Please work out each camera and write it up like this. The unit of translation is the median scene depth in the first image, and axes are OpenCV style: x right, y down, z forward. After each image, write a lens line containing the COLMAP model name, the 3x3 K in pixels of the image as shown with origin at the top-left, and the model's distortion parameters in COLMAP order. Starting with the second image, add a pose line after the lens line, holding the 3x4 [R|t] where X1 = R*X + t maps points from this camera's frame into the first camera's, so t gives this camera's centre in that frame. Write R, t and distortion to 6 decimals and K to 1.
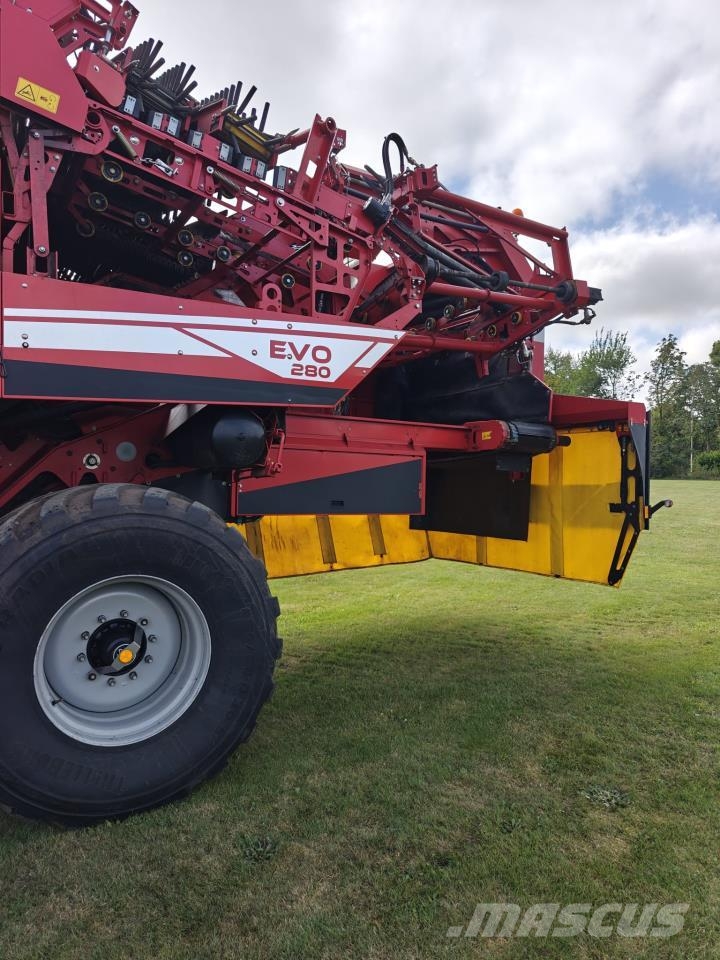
lens RADIAL K [[690.2, 0, 360.0], [0, 690.2, 480.0], [0, 0, 1]] dist [0.011127, -0.002982]
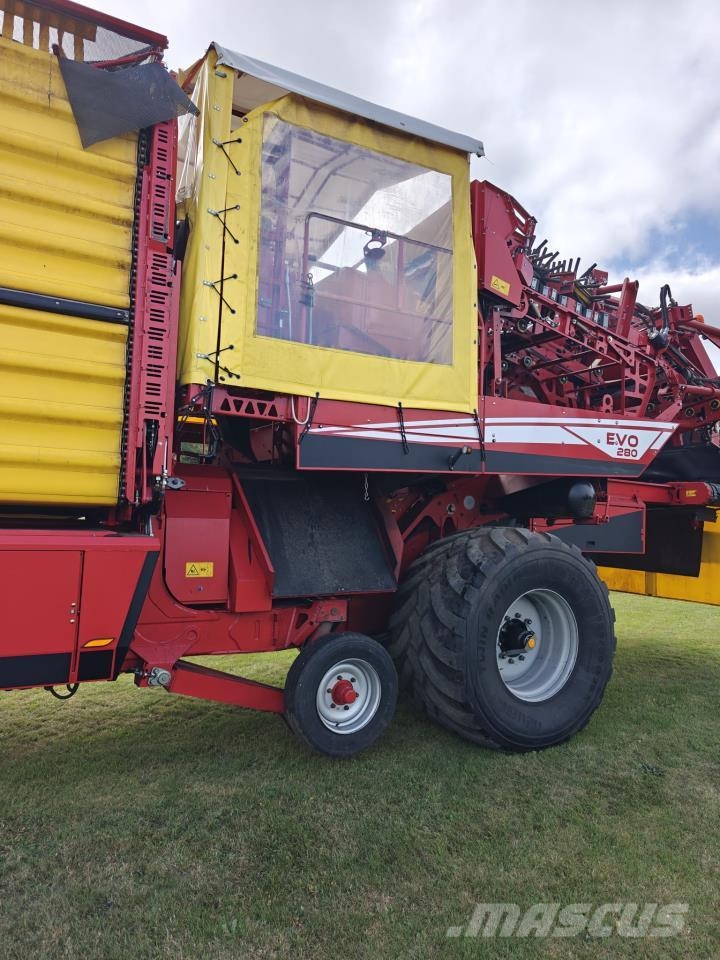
lens RADIAL K [[716.1, 0, 360.6], [0, 716.1, 464.6], [0, 0, 1]] dist [0.024688, 0.000047]
pose [[0.999449, 0.026657, -0.019800, -0.603169], [-0.027897, 0.997483, -0.065194, -0.018341], [0.018012, 0.065711, 0.997676, -0.520279]]
